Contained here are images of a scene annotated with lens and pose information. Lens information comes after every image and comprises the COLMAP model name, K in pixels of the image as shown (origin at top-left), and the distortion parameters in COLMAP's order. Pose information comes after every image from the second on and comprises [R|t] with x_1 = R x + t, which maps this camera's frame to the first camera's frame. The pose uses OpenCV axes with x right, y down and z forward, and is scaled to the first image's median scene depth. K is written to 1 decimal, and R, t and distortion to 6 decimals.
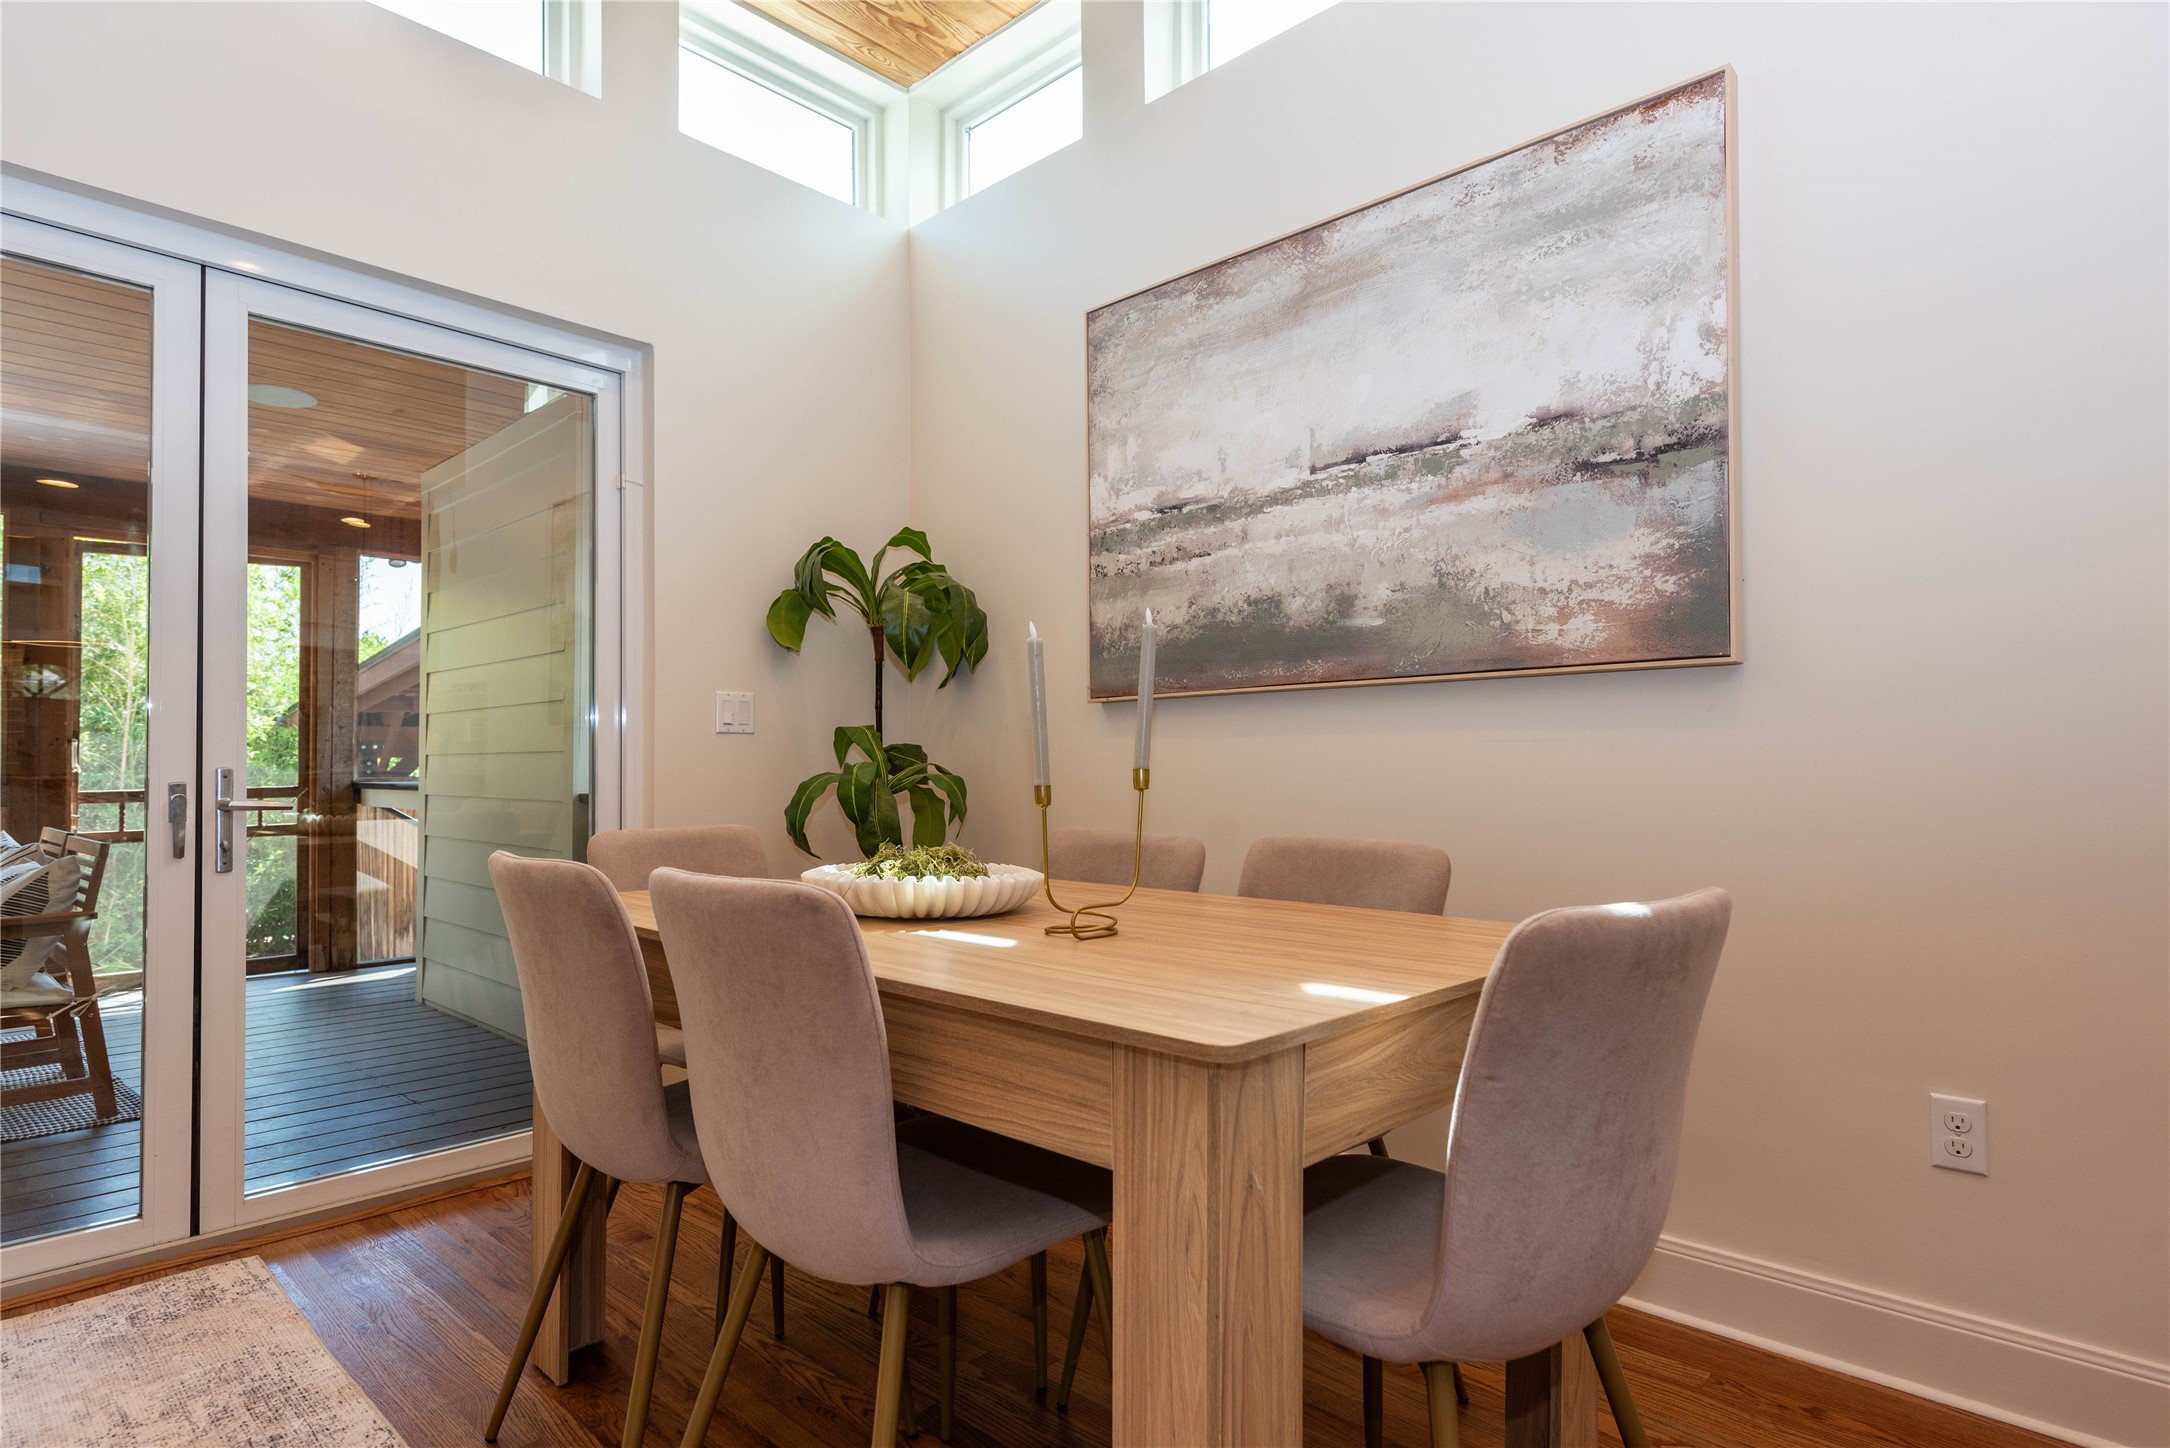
lens RADIAL K [[1146.0, 0, 1111.0], [0, 1146.0, 753.5], [0, 0, 1]] dist [0.016515, -0.002165]
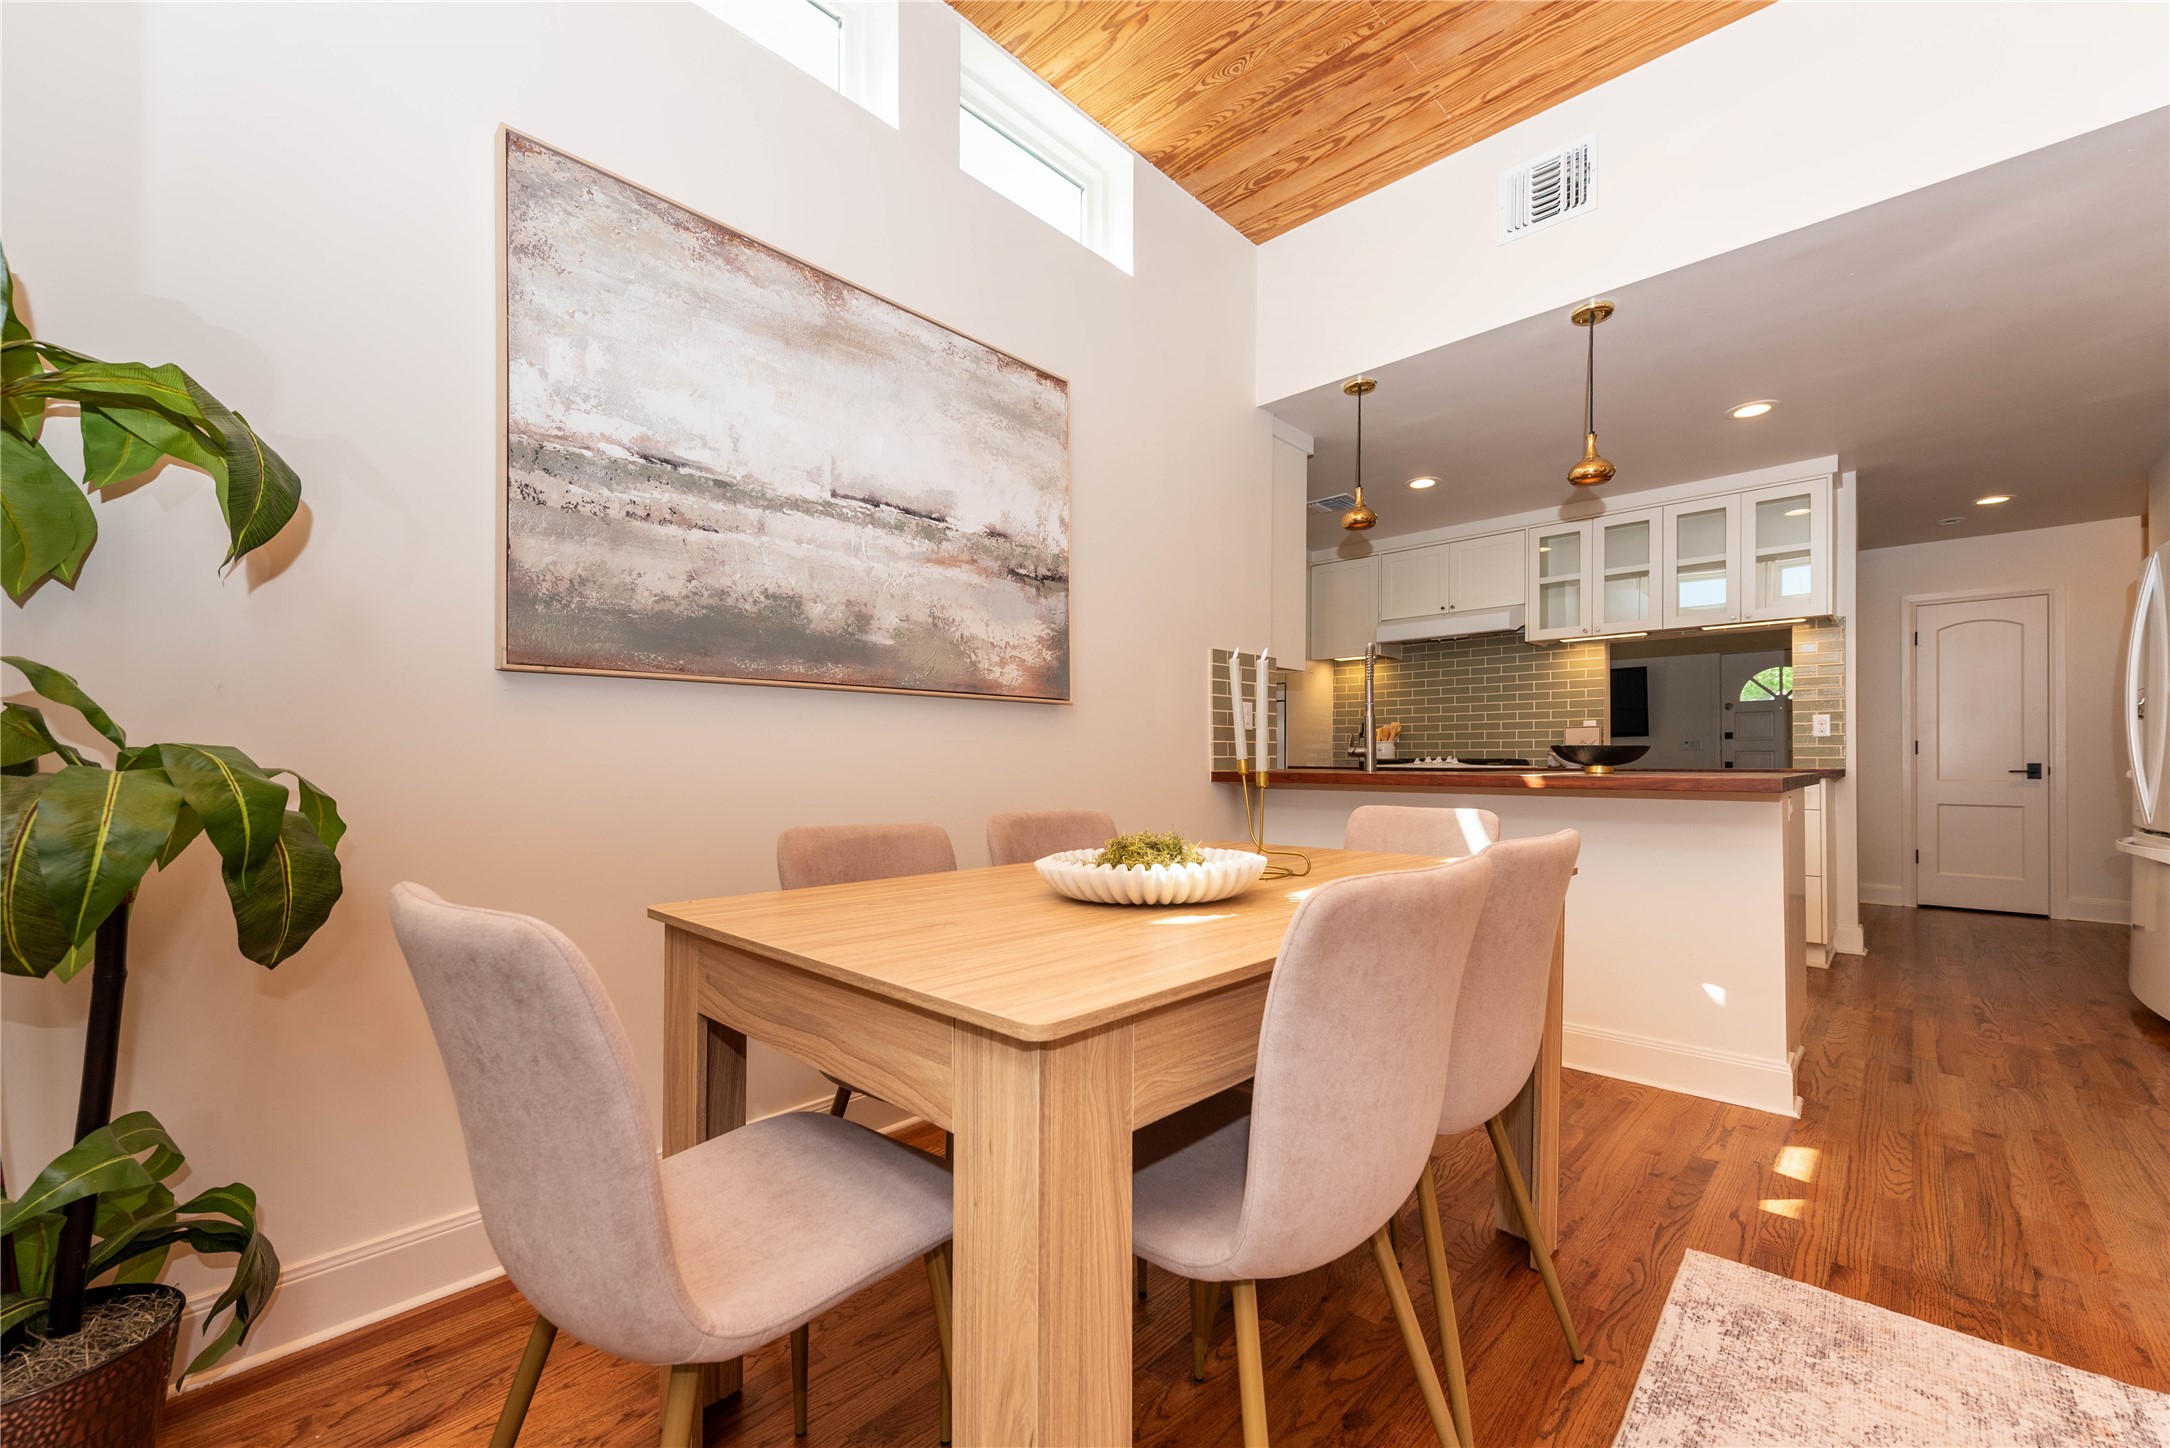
lens RADIAL K [[879.0, 0, 1092.7], [0, 879.0, 747.6], [0, 0, 1]] dist [0.019010, -0.002590]
pose [[0.008282, 0.019409, 0.999777, -0.674574], [-0.013005, 0.999729, -0.019300, 0.013399], [-0.999881, -0.012842, 0.008532, 0.735071]]
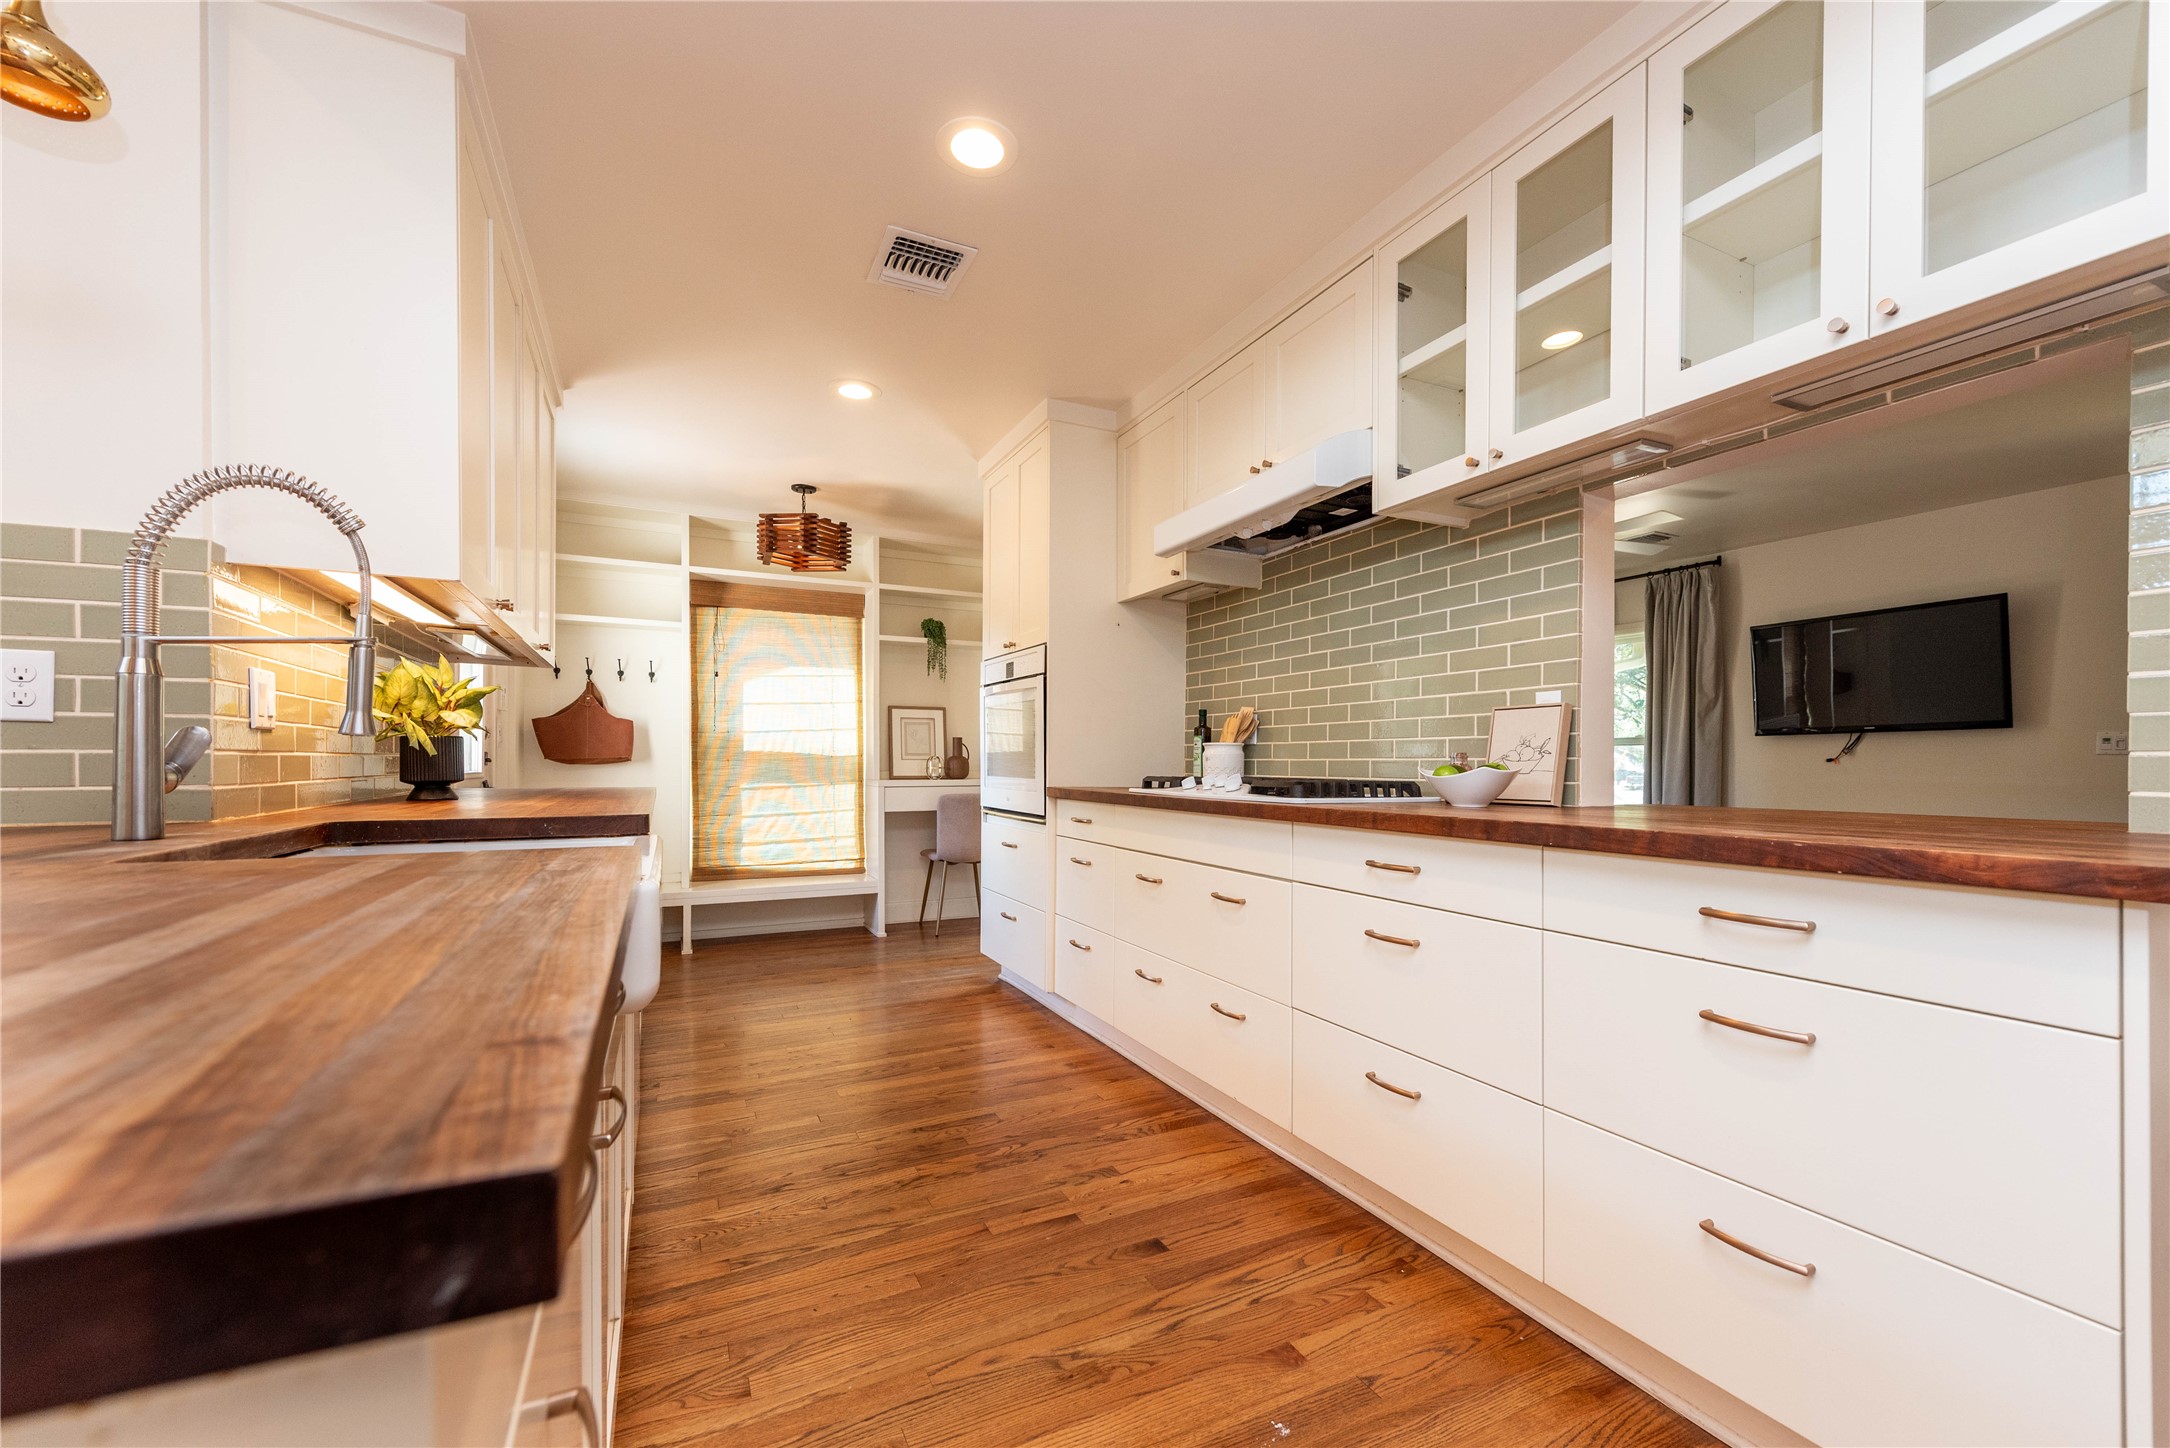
lens RADIAL K [[879.0, 0, 1077.1], [0, 879.0, 762.7], [0, 0, 1]] dist [0.019010, -0.002590]
pose [[0.378384, 0.009573, 0.925599, 0.454238], [-0.018557, 0.999824, -0.002754, -0.025669], [-0.925463, -0.016134, 0.378495, -0.317208]]
